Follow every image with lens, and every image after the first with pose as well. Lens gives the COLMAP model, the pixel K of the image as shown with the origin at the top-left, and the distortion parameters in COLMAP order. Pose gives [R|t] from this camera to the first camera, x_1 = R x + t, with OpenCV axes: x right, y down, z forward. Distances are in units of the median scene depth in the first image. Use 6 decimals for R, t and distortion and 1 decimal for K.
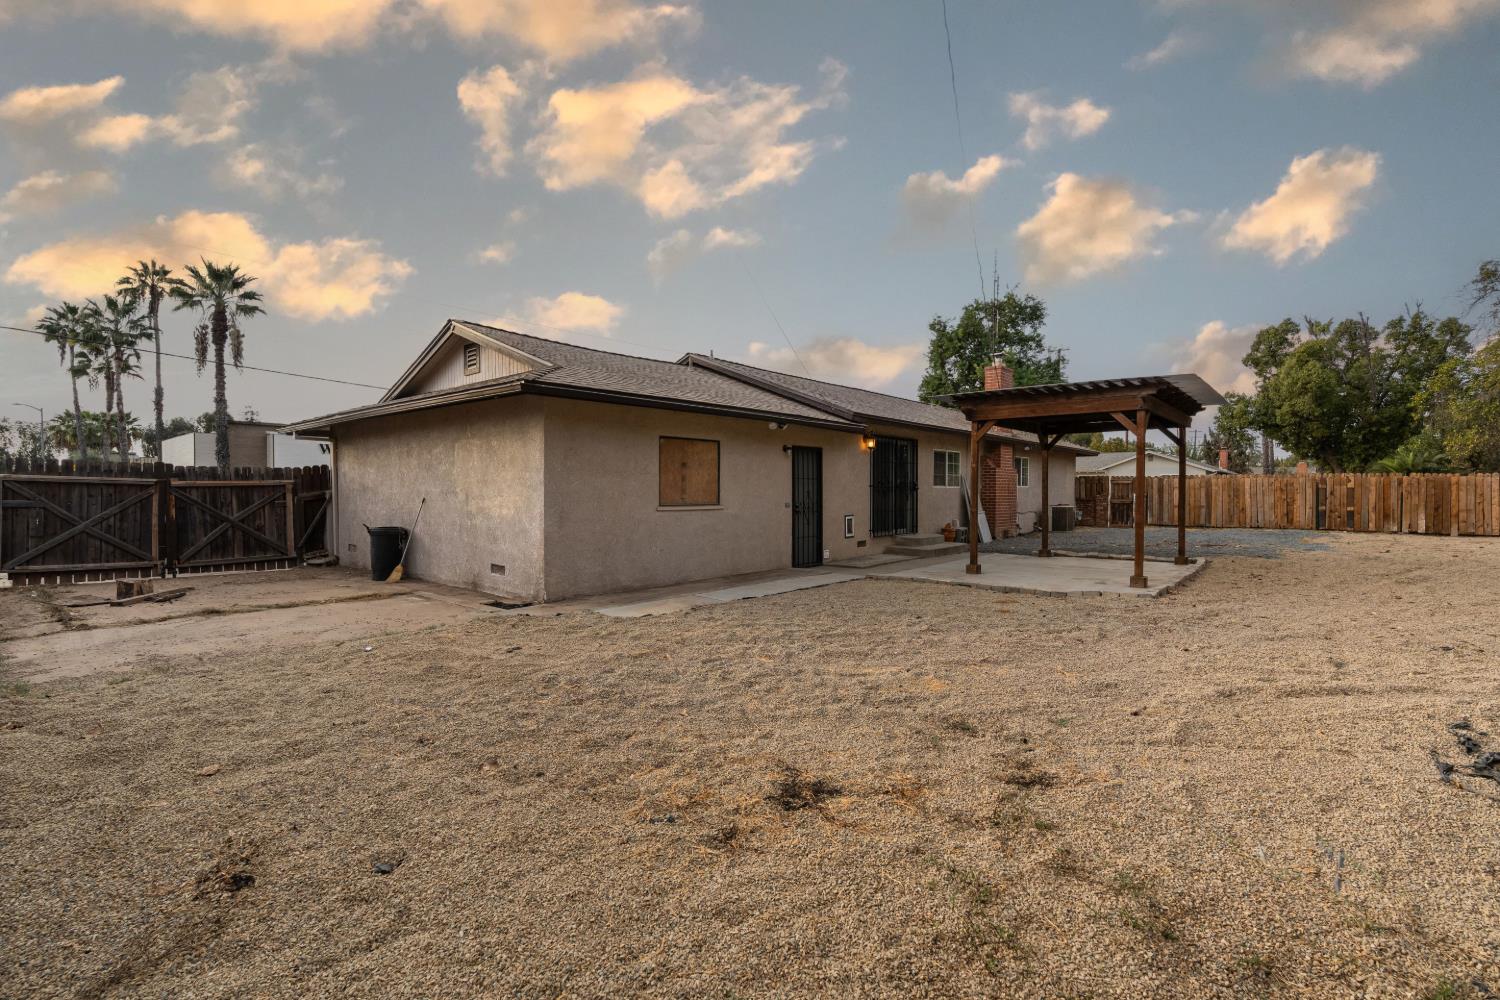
lens RADIAL K [[690.2, 0, 750.0], [0, 690.2, 500.0], [0, 0, 1]] dist [0.000509, 0.000932]
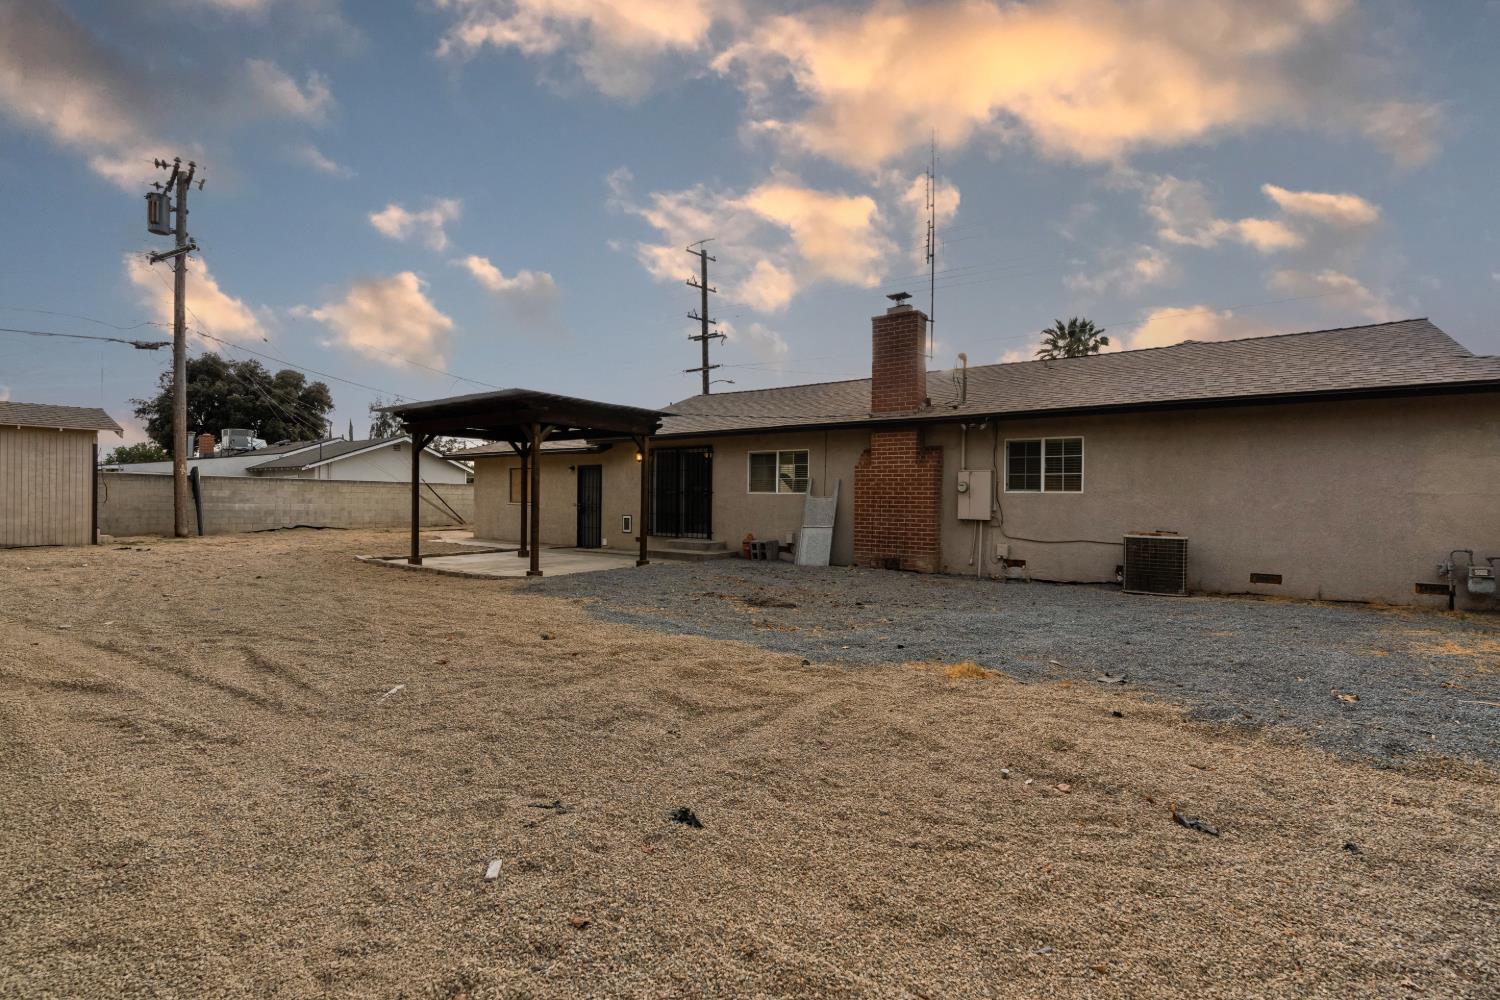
lens RADIAL K [[677.5, 0, 750.0], [0, 677.5, 500.0], [0, 0, 1]] dist [-0.000772, 0.004850]
pose [[0.086947, 0.005009, -0.996200, 0.937874], [-0.023187, 0.999727, 0.003003, -0.009889], [0.995943, 0.022838, 0.087040, 0.745219]]
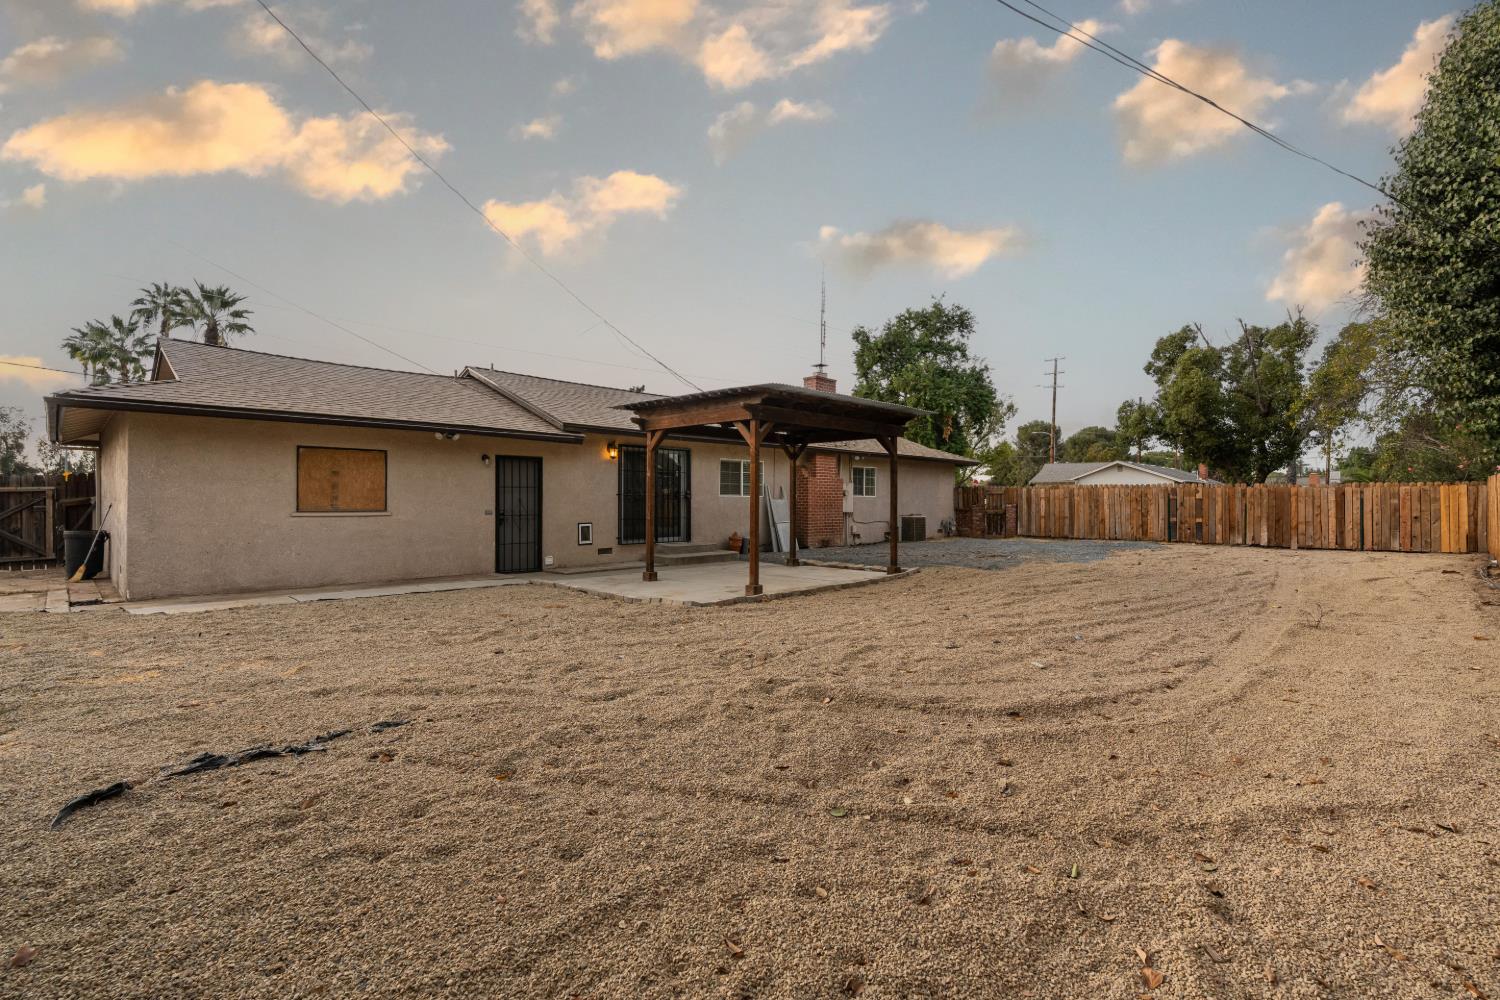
lens RADIAL K [[686.1, 0, 750.0], [0, 686.1, 500.0], [0, 0, 1]] dist [-0.000880, 0.000472]
pose [[0.998252, 0.004202, -0.058943, 0.299405], [-0.005027, 0.999891, -0.013863, 0.000651], [0.058879, 0.014135, 0.998165, -0.002214]]
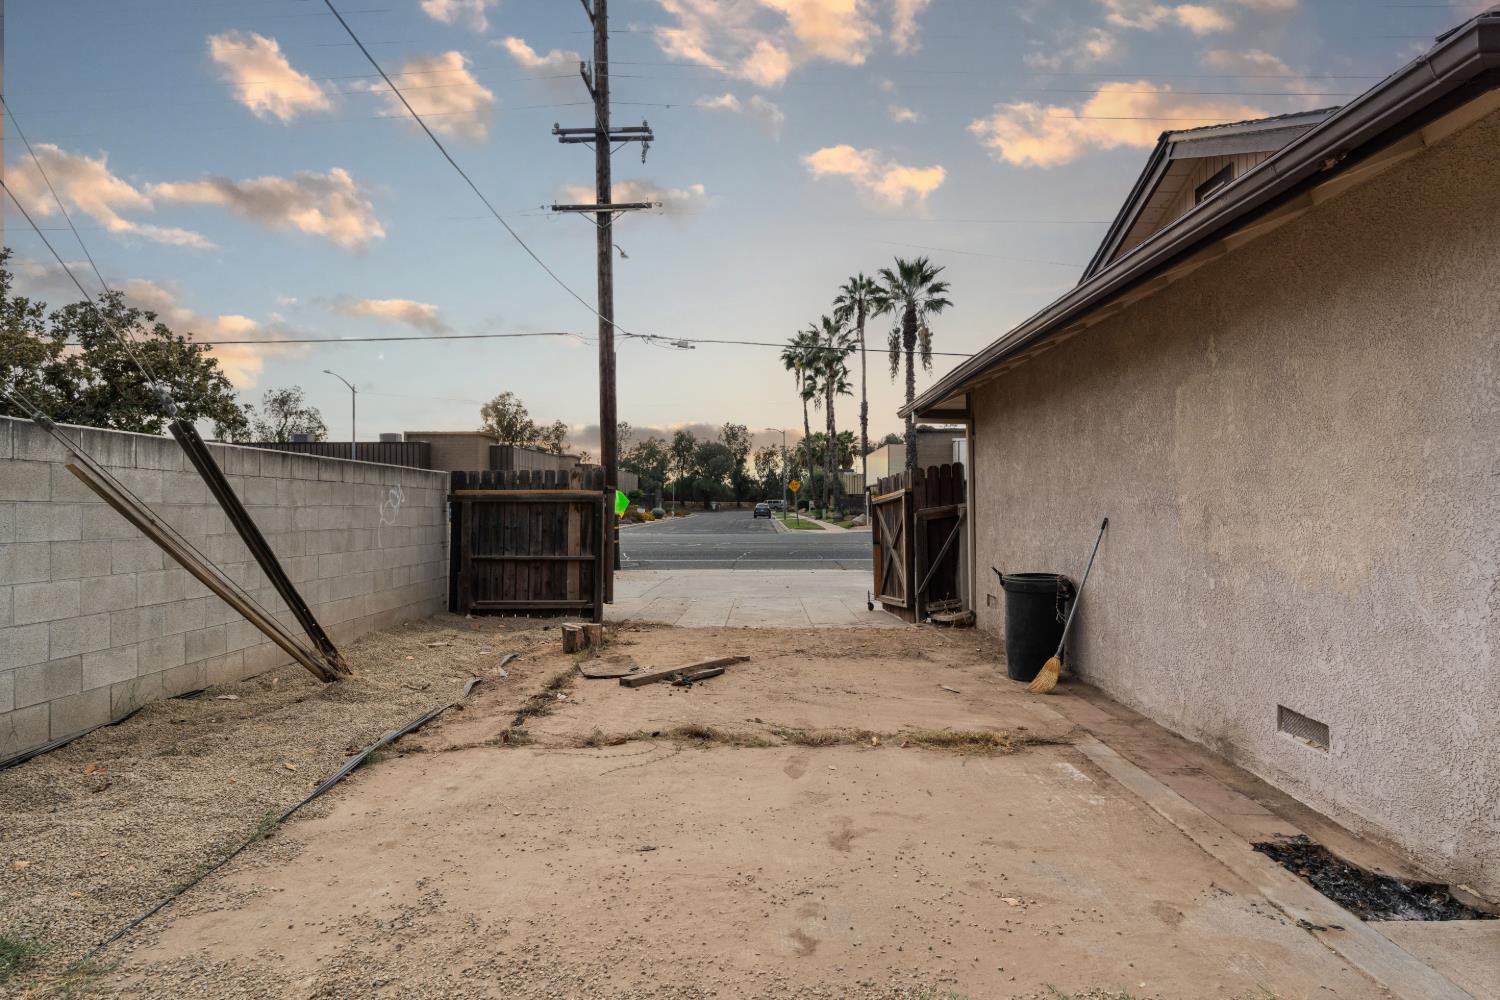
lens RADIAL K [[853.2, 0, 739.3], [0, 853.2, 512.6], [0, 0, 1]] dist [0.002691, 0.000416]
pose [[0.642740, 0.002534, -0.766081, -0.098542], [-0.005937, 0.999981, -0.001674, -0.002160], [0.766062, 0.005624, 0.642742, 0.228584]]
